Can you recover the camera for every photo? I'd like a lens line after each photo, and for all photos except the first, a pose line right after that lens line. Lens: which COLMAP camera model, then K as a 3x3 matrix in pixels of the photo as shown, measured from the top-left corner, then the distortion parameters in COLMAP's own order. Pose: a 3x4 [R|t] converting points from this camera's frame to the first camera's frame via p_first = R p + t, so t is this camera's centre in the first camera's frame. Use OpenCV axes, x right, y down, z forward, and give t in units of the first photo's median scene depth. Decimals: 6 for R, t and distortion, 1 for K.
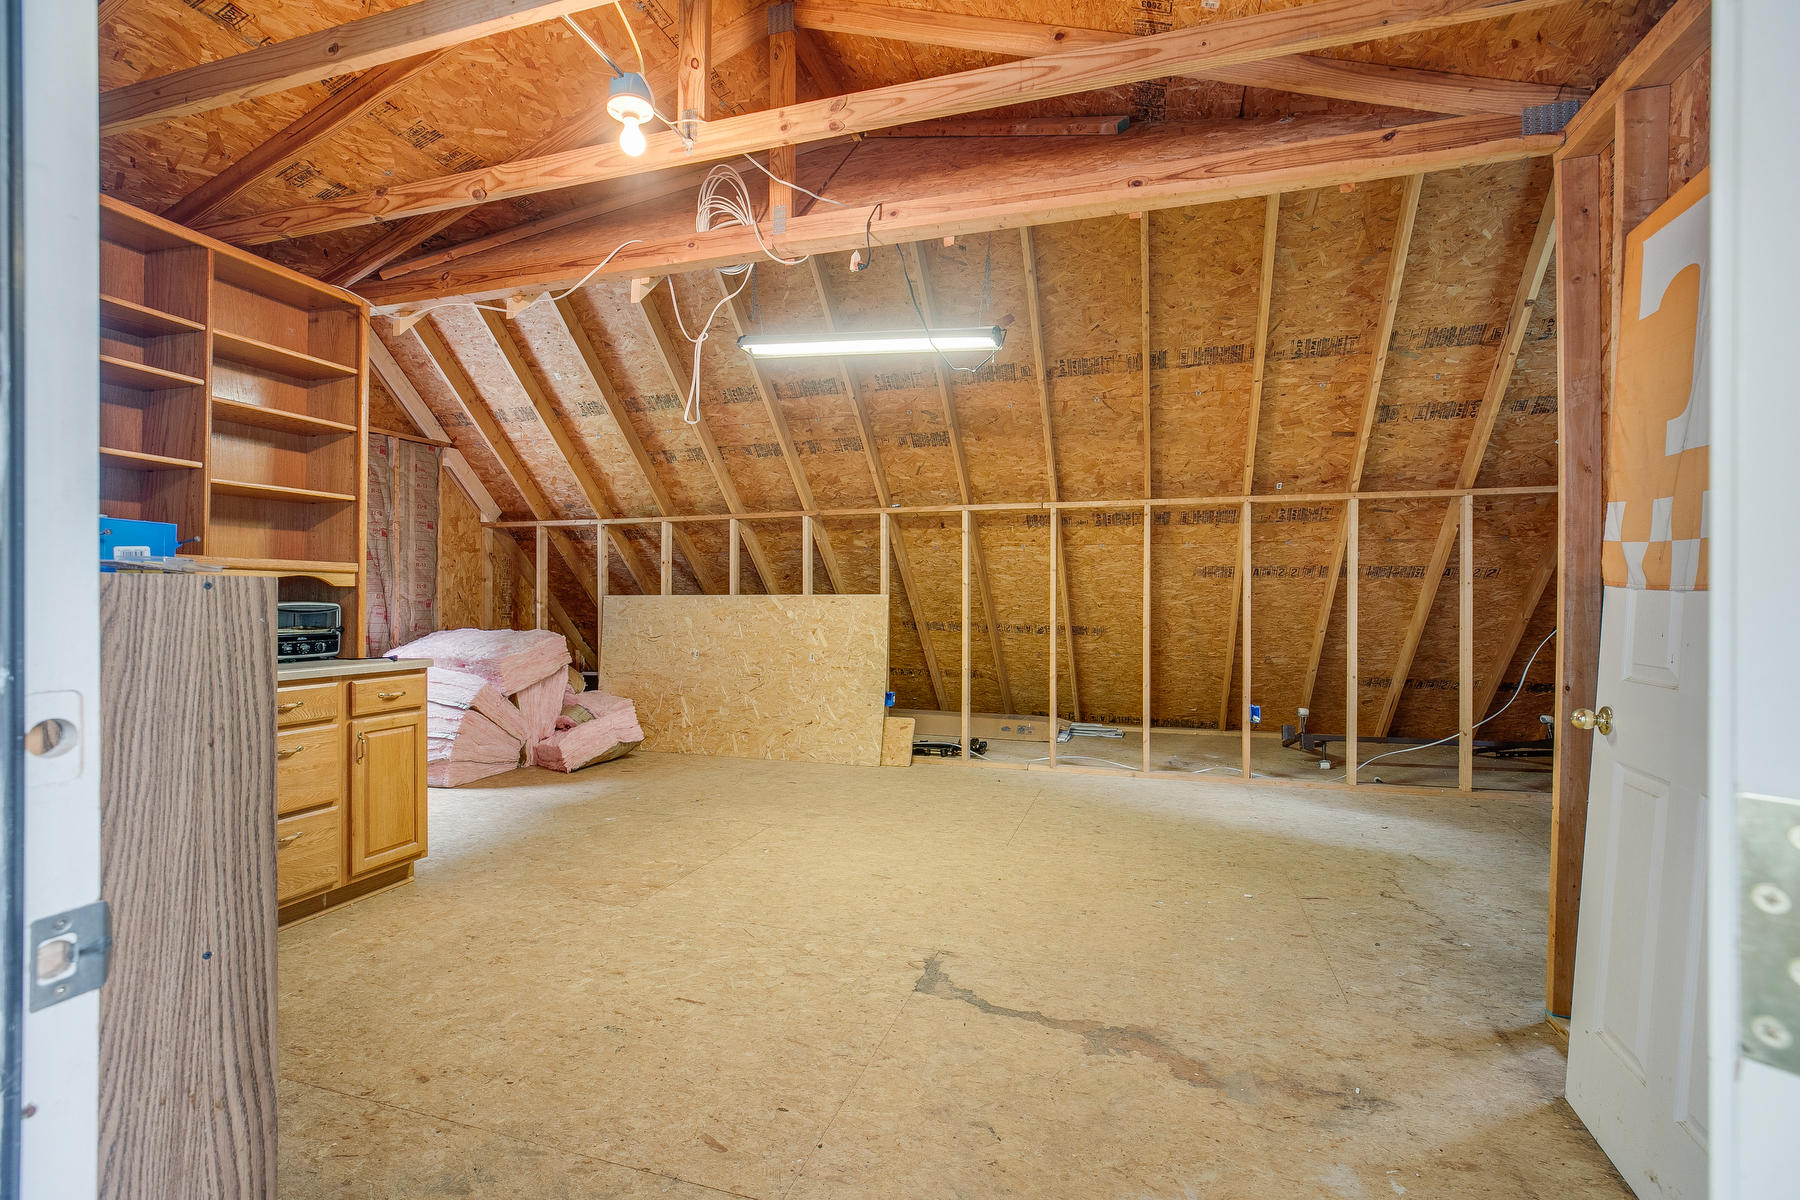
lens RADIAL K [[812.4, 0, 900.0], [0, 812.4, 600.0], [0, 0, 1]] dist [-0.015670, 0.000321]
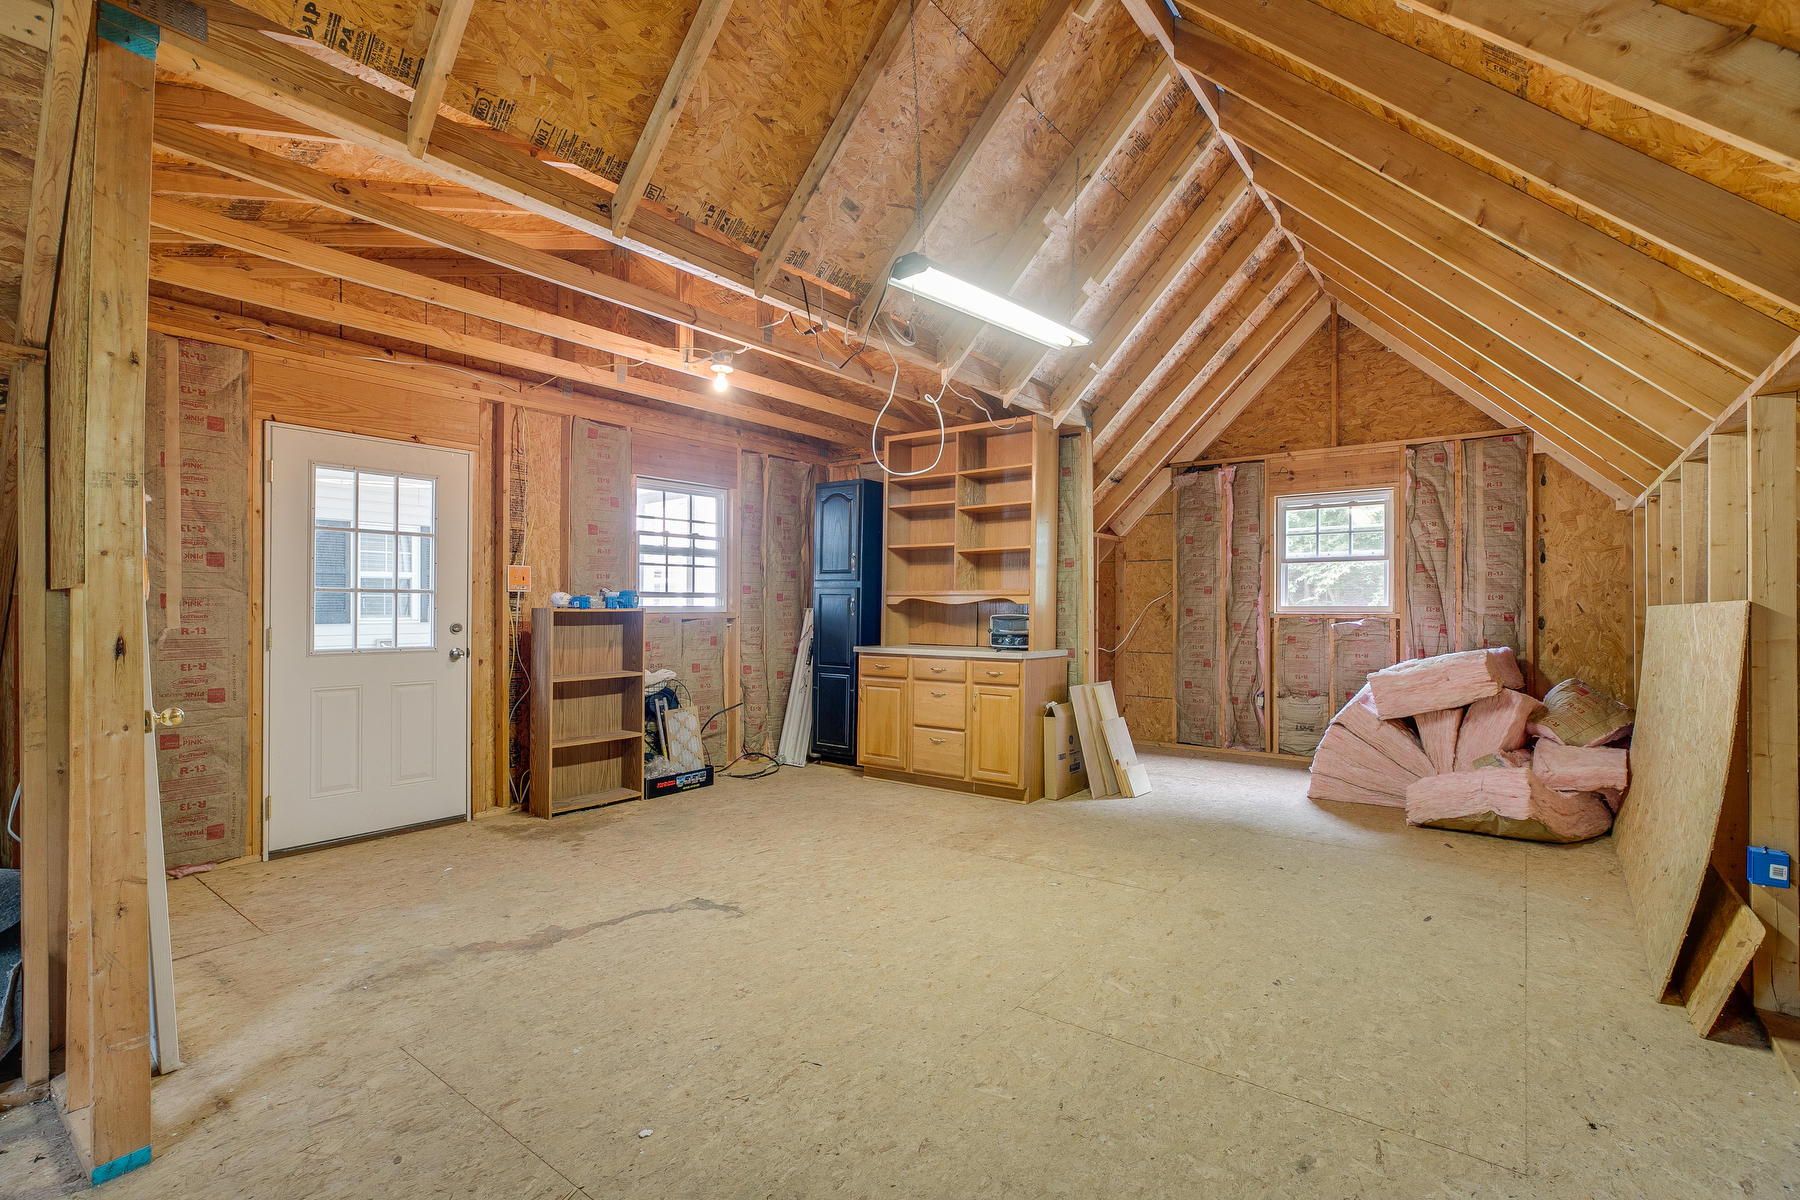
lens RADIAL K [[813.8, 0, 910.3], [0, 813.8, 608.0], [0, 0, 1]] dist [-0.005053, 0.000346]
pose [[-0.341873, -0.004979, -0.939733, 1.152518], [0.001705, 0.999981, -0.005918, -0.003175], [0.939745, -0.003625, -0.341858, 1.745197]]
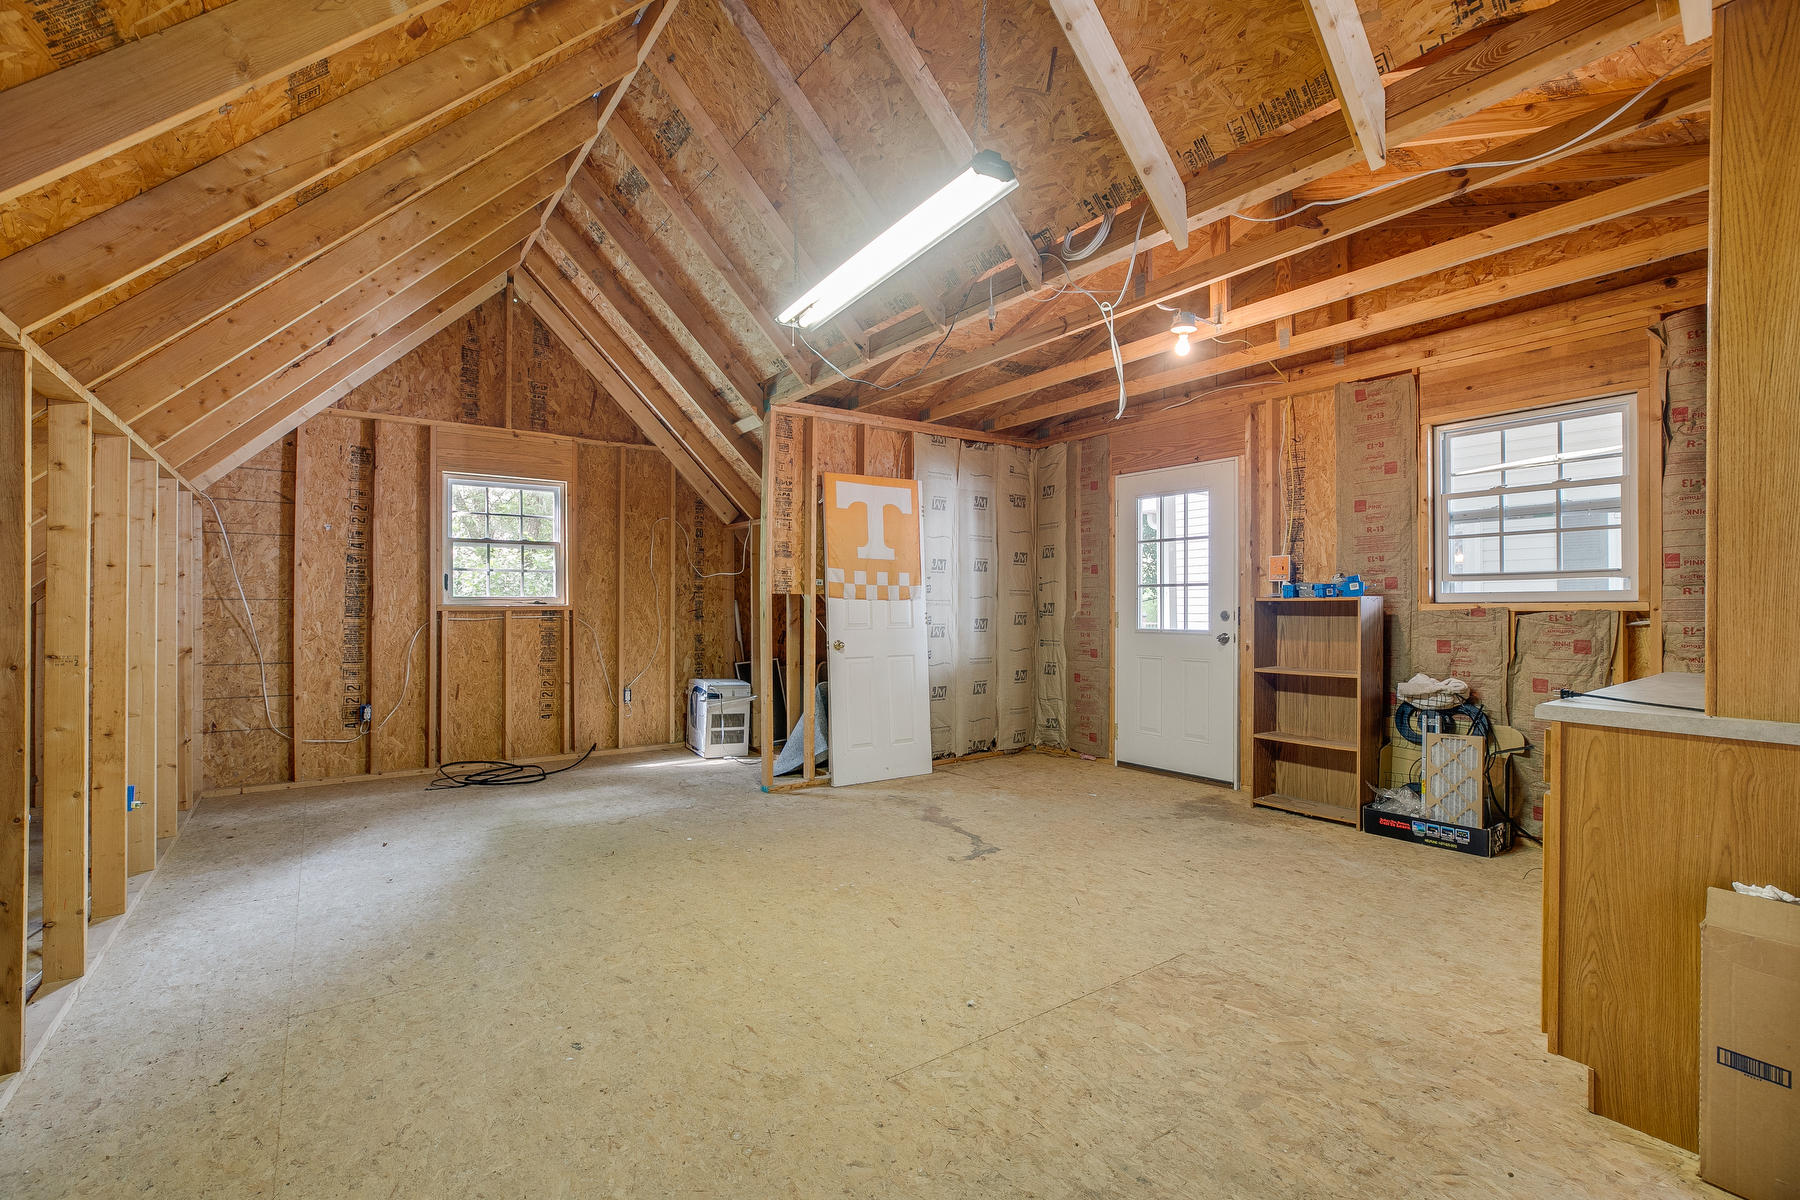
lens RADIAL K [[812.4, 0, 900.0], [0, 812.4, 600.0], [0, 0, 1]] dist [-0.015670, 0.000321]
pose [[-0.801906, 0.003076, 0.597442, -0.744101], [-0.000023, 0.999987, -0.005178, -0.000124], [-0.597450, -0.004166, -0.801895, 2.304607]]
